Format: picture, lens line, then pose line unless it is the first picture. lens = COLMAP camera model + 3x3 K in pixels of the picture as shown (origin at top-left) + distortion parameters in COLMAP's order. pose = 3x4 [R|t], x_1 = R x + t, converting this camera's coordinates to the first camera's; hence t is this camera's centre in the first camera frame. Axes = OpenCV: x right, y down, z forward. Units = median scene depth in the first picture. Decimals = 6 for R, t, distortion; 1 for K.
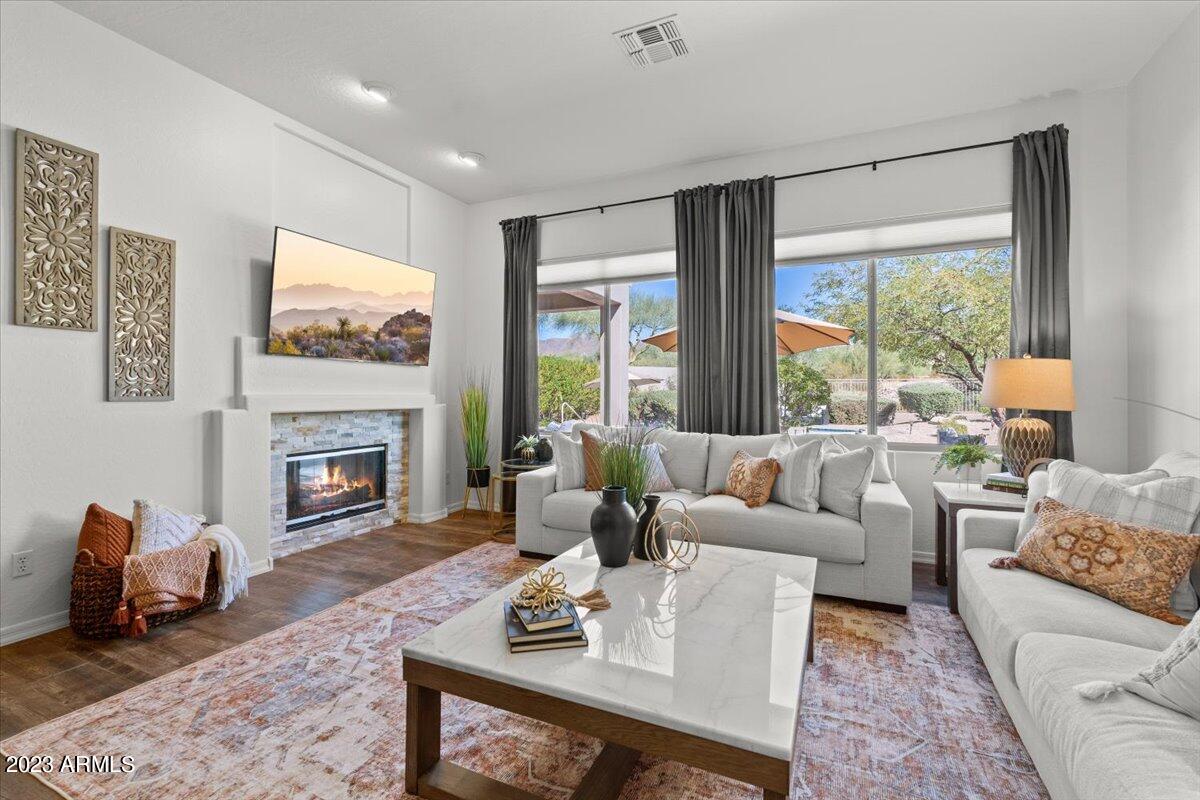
lens RADIAL K [[531.1, 0, 600.0], [0, 531.1, 400.0], [0, 0, 1]] dist [0.000971, 0.000154]
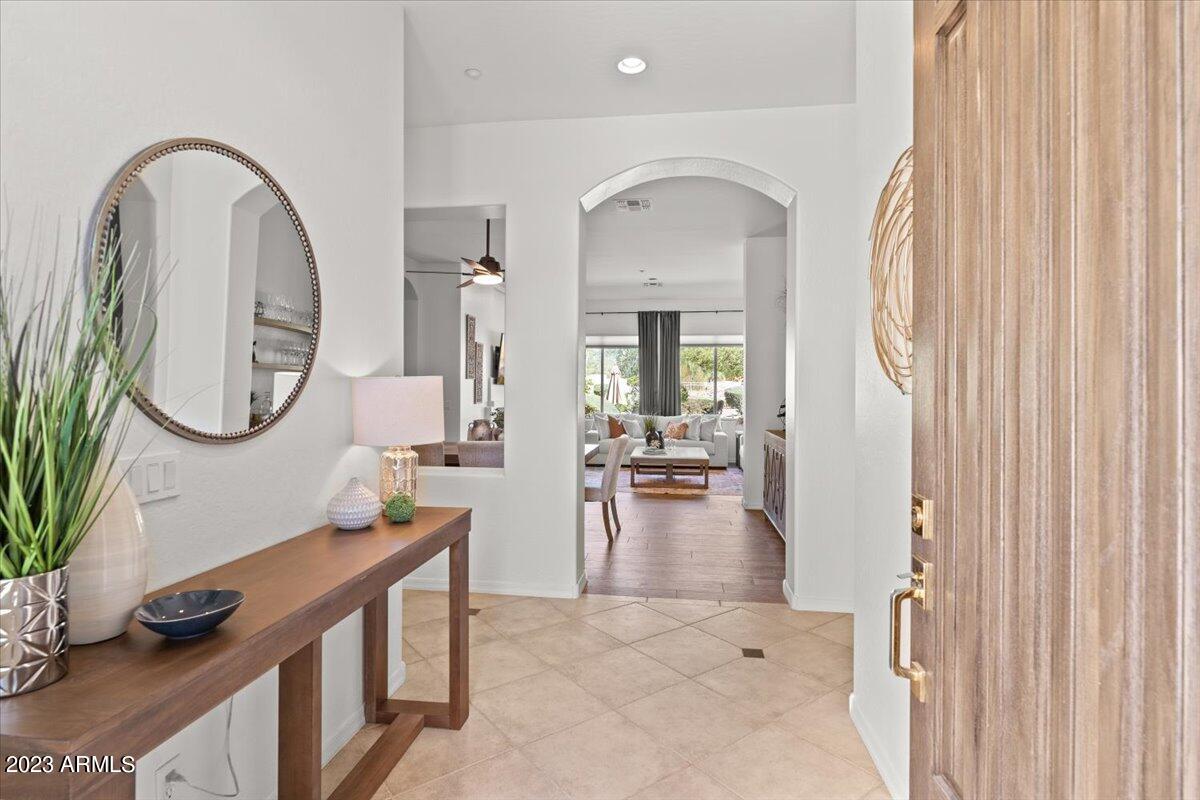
lens RADIAL K [[605.3, 0, 603.5], [0, 605.3, 393.0], [0, 0, 1]] dist [-0.003438, -0.000252]
pose [[0.951210, 0.004097, 0.308518, -0.858614], [-0.002341, 0.999979, -0.006063, -0.021365], [-0.308537, 0.005045, 0.951199, -1.533714]]
